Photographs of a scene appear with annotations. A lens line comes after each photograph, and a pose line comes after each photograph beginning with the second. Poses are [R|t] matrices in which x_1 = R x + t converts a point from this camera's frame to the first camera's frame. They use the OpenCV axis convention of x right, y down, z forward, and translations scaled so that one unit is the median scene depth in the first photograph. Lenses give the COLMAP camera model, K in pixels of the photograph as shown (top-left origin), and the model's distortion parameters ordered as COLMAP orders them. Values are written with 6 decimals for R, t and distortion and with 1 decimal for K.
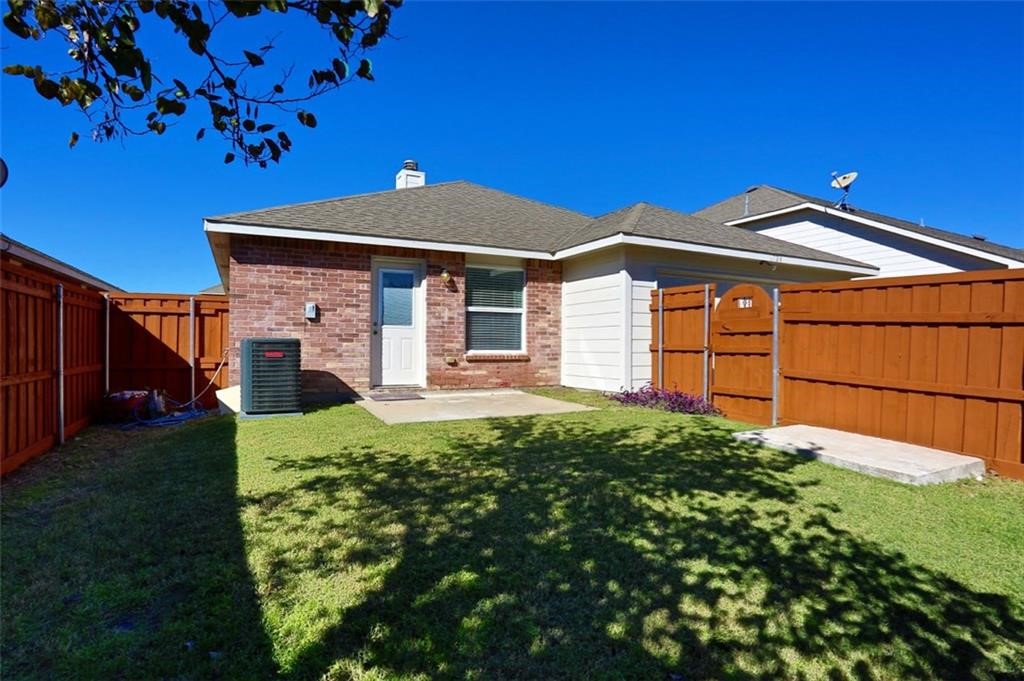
lens RADIAL K [[528.5, 0, 508.5], [0, 528.5, 345.1], [0, 0, 1]] dist [-0.075556, 0.030931]
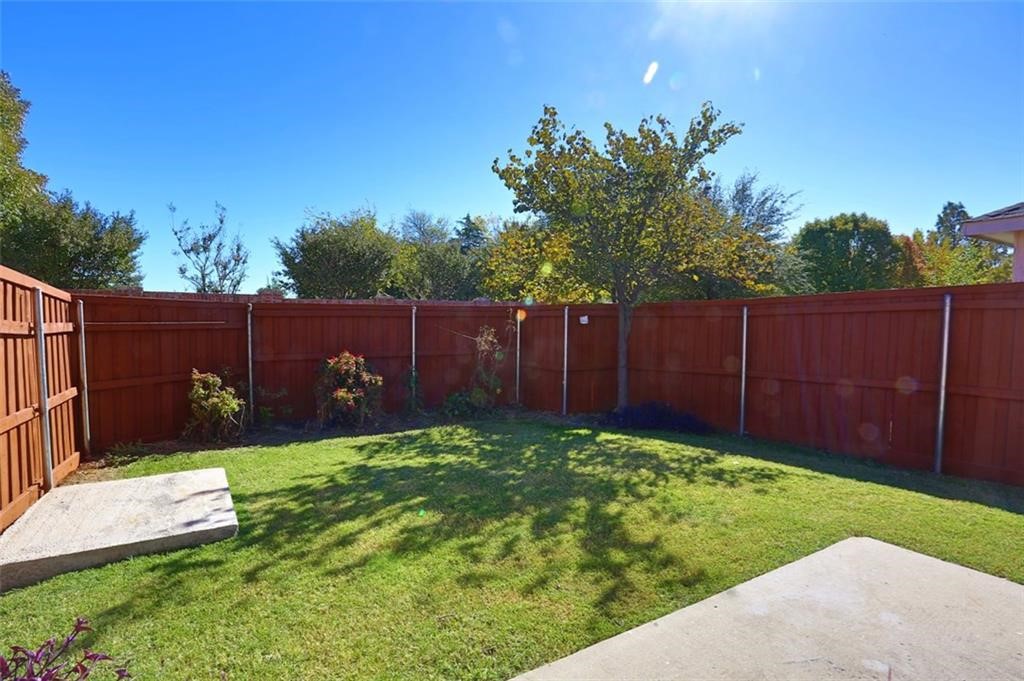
lens RADIAL K [[528.5, 0, 508.5], [0, 528.5, 345.1], [0, 0, 1]] dist [-0.075556, 0.030931]
pose [[-0.997686, -0.005306, -0.067783, 0.256056], [-0.008542, 0.998833, 0.047544, -0.095611], [0.067452, 0.048013, -0.996567, 2.486955]]
